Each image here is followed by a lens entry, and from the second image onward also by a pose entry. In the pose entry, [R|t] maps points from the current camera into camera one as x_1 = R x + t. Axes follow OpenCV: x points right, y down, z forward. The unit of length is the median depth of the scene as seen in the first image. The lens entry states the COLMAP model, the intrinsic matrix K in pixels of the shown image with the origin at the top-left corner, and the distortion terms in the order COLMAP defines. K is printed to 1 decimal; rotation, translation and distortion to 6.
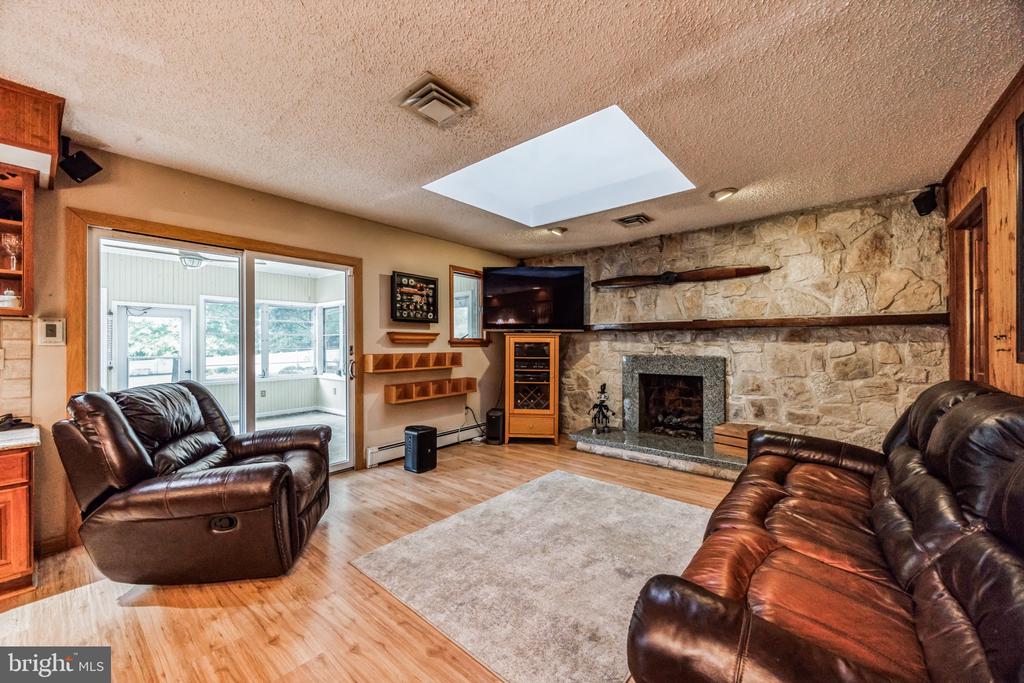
lens RADIAL K [[391.2, 0, 509.7], [0, 391.2, 341.6], [0, 0, 1]] dist [-0.000927, 0.000104]
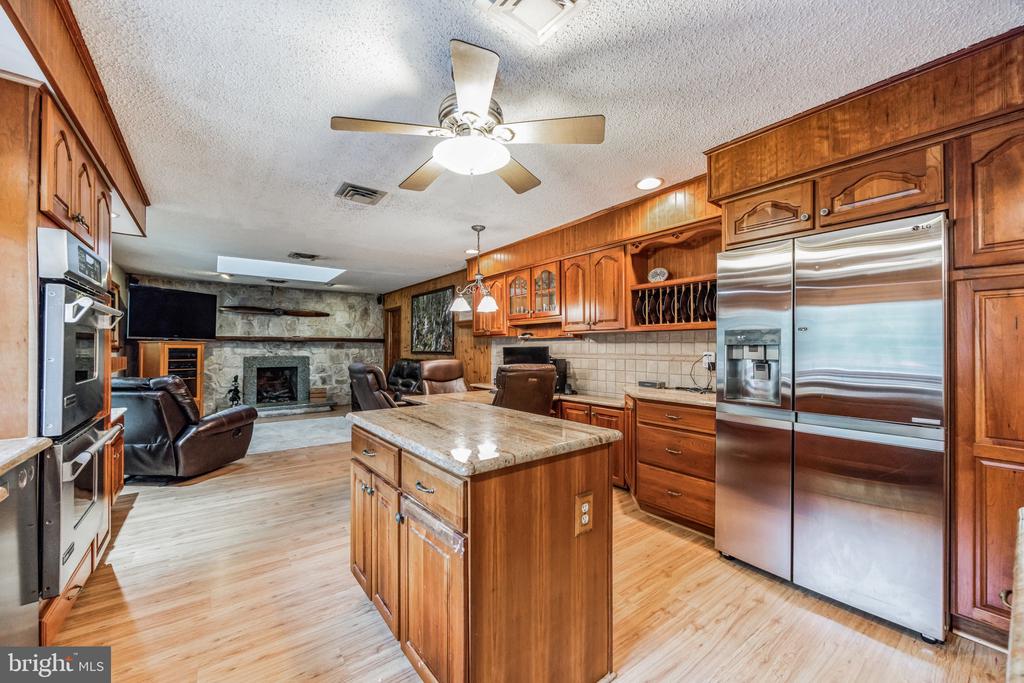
lens RADIAL K [[391.2, 0, 507.2], [0, 391.2, 344.6], [0, 0, 1]] dist [-0.000927, 0.000104]
pose [[0.224451, 0.011686, 0.974415, -1.136806], [-0.002692, 0.999932, -0.011372, 0.001437], [-0.974482, -0.000070, 0.224467, -0.421401]]
